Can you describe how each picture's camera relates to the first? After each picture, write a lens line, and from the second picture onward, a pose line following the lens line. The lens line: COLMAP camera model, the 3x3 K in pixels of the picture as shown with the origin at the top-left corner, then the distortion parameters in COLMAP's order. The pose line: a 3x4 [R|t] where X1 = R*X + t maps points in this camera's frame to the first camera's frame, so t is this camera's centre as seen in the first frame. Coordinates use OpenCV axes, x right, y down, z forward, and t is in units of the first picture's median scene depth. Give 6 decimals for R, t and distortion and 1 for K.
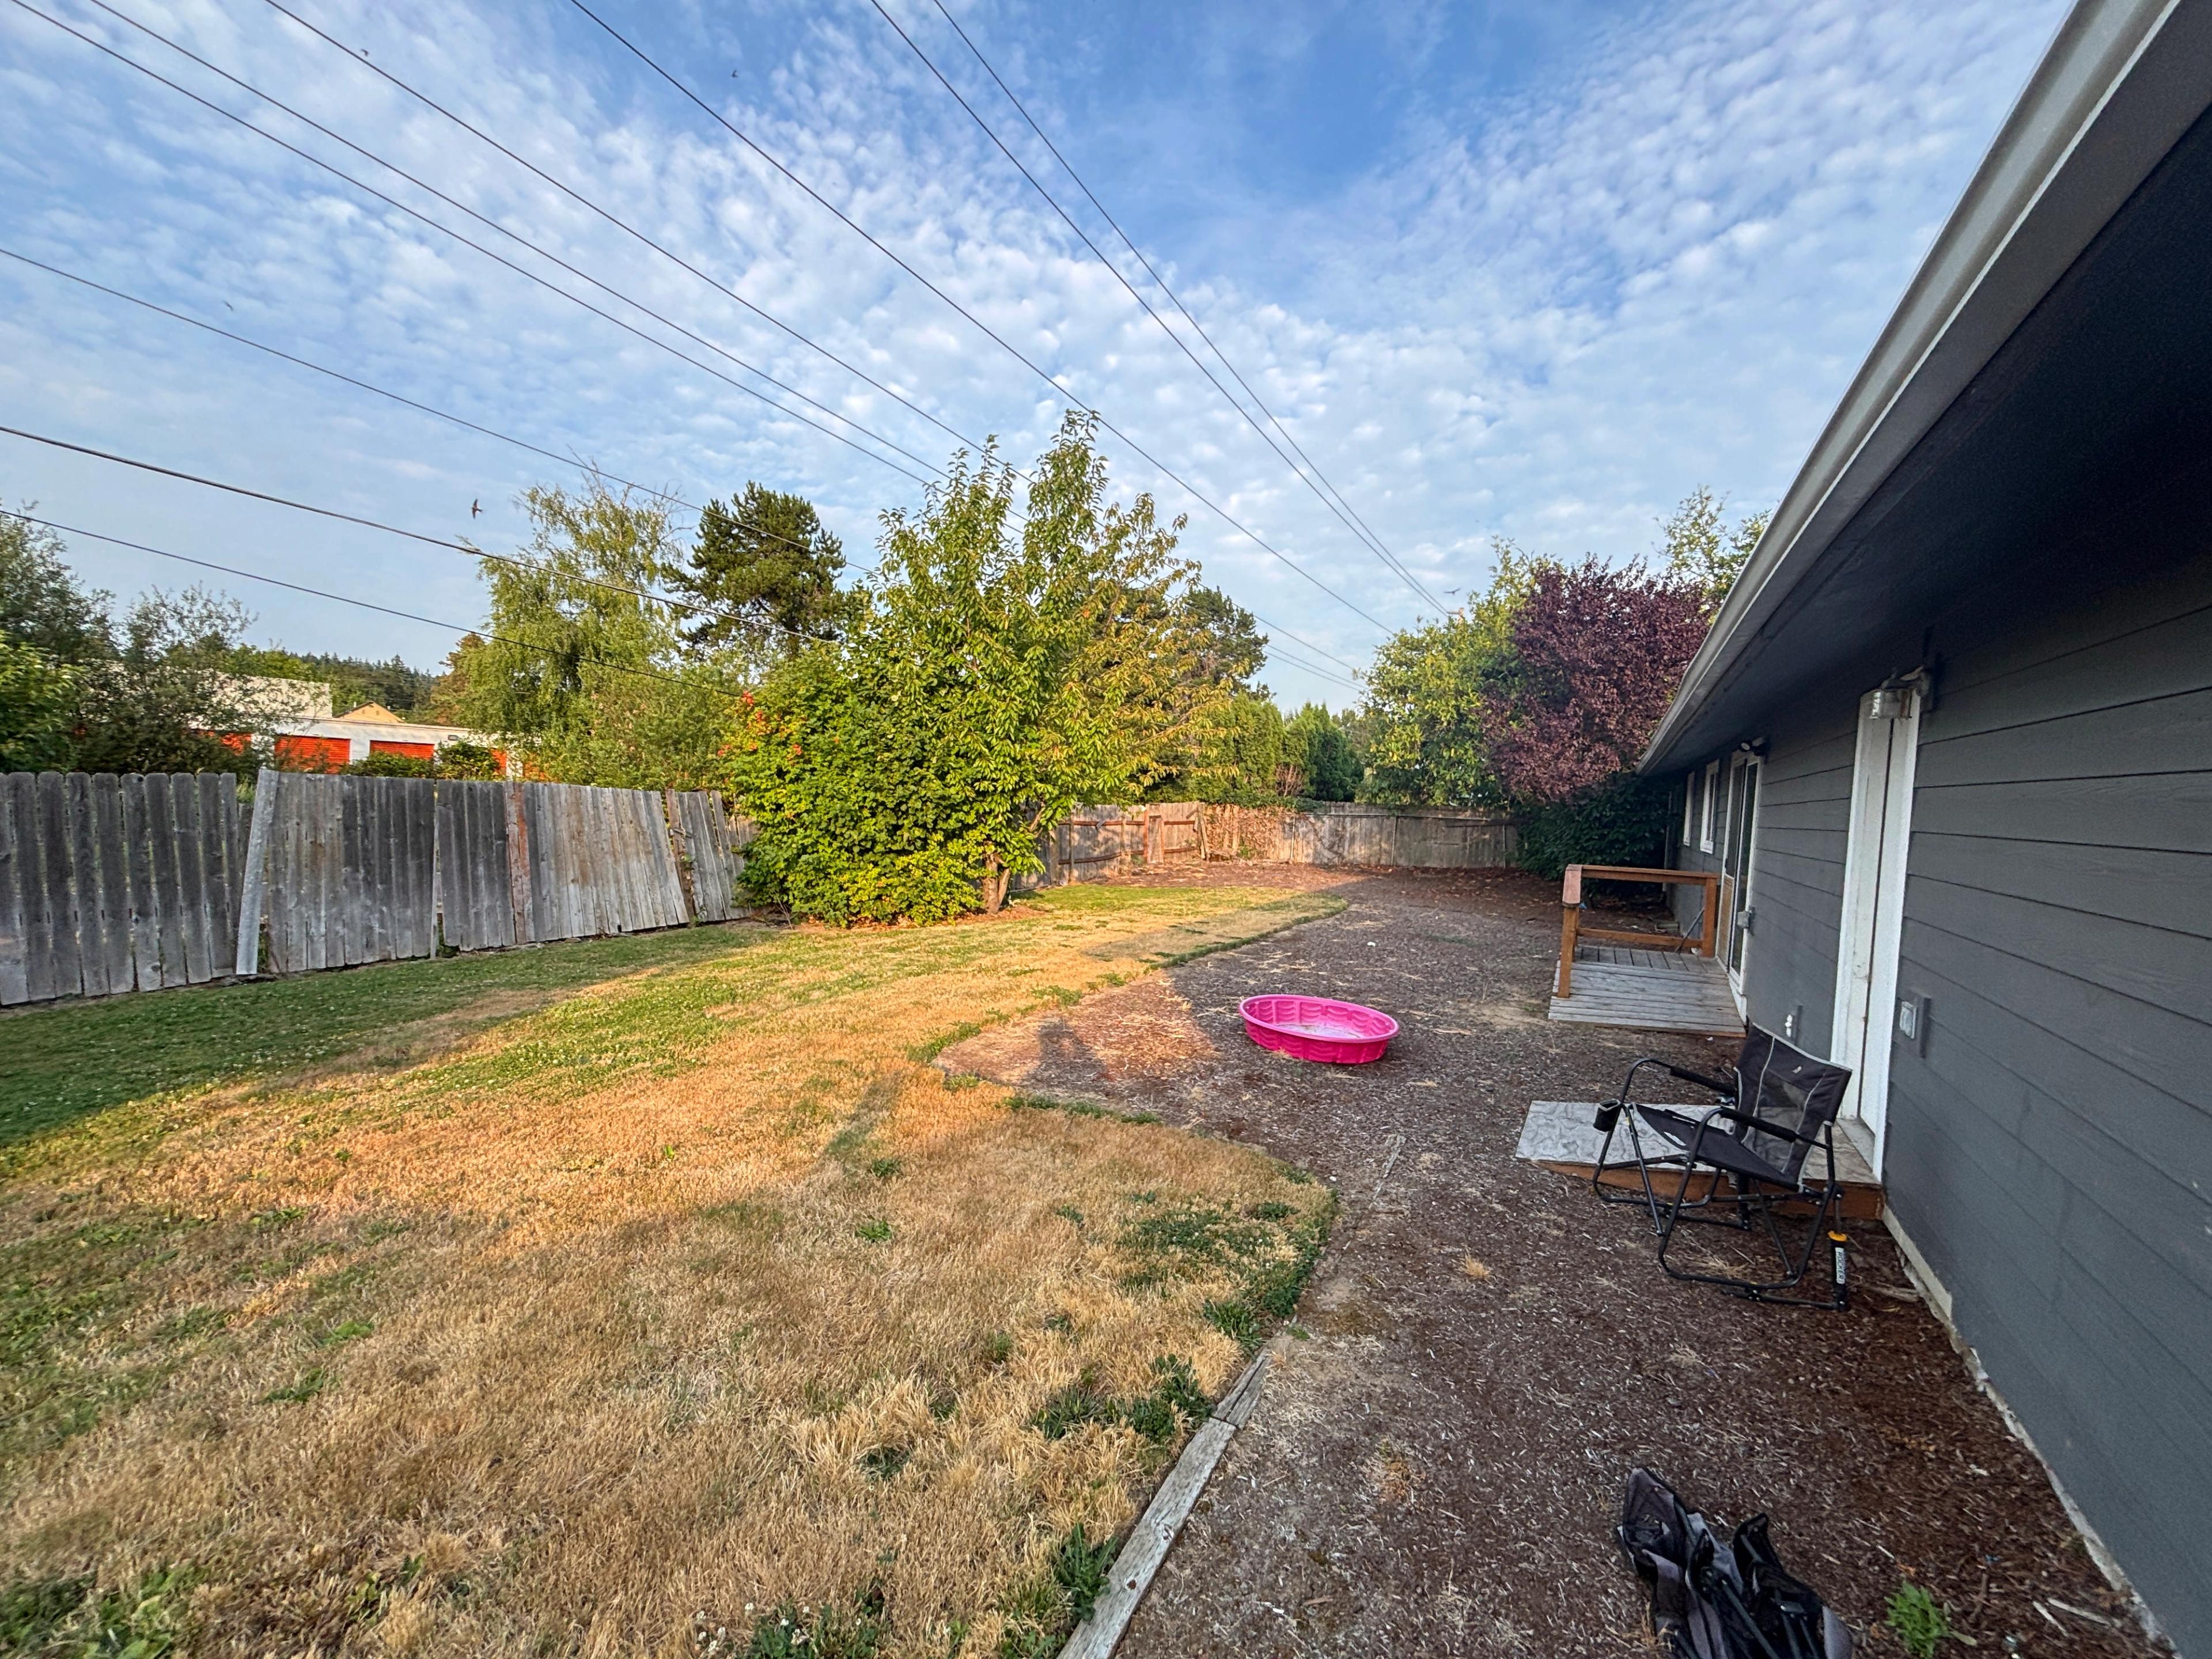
lens RADIAL K [[897.1, 0, 1106.0], [0, 897.1, 829.5], [0, 0, 1]] dist [-0.000467, -0.000382]
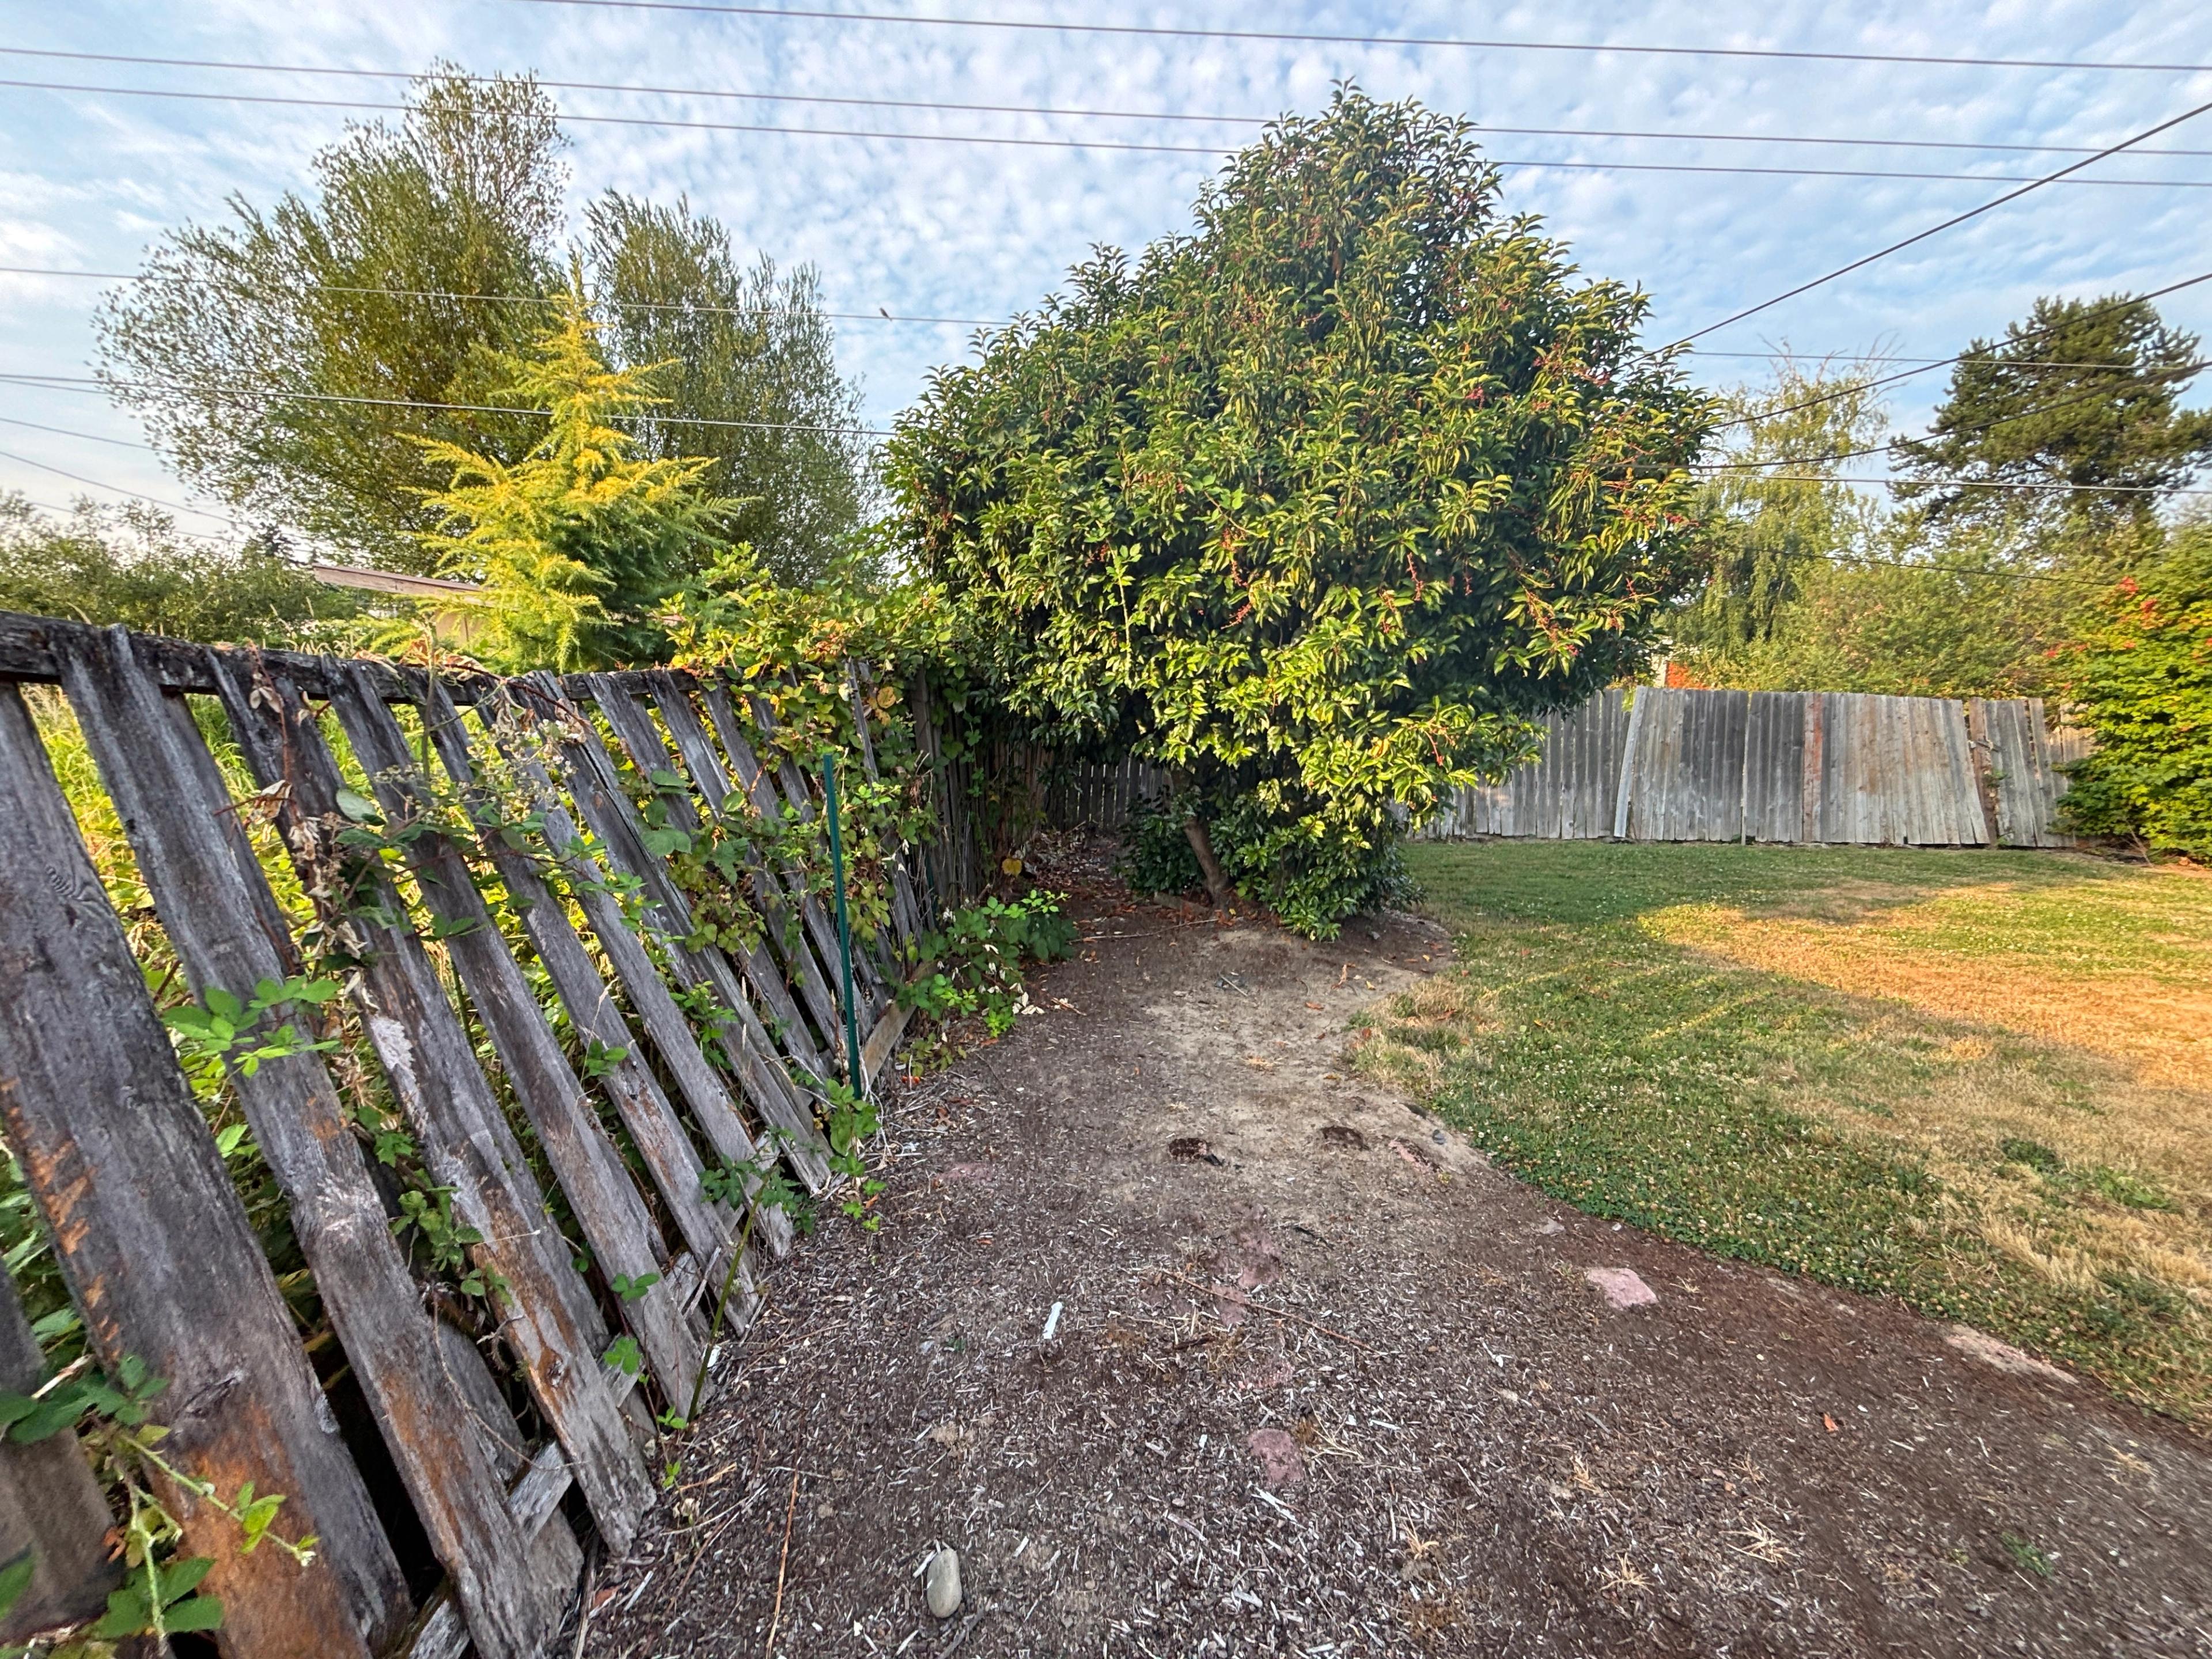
lens RADIAL K [[897.1, 0, 1106.0], [0, 897.1, 829.5], [0, 0, 1]] dist [-0.000467, -0.000382]
pose [[0.461997, 0.117473, -0.879067, -0.076050], [-0.029891, 0.992688, 0.116947, 0.008742], [0.886377, -0.027753, 0.462131, -0.220636]]
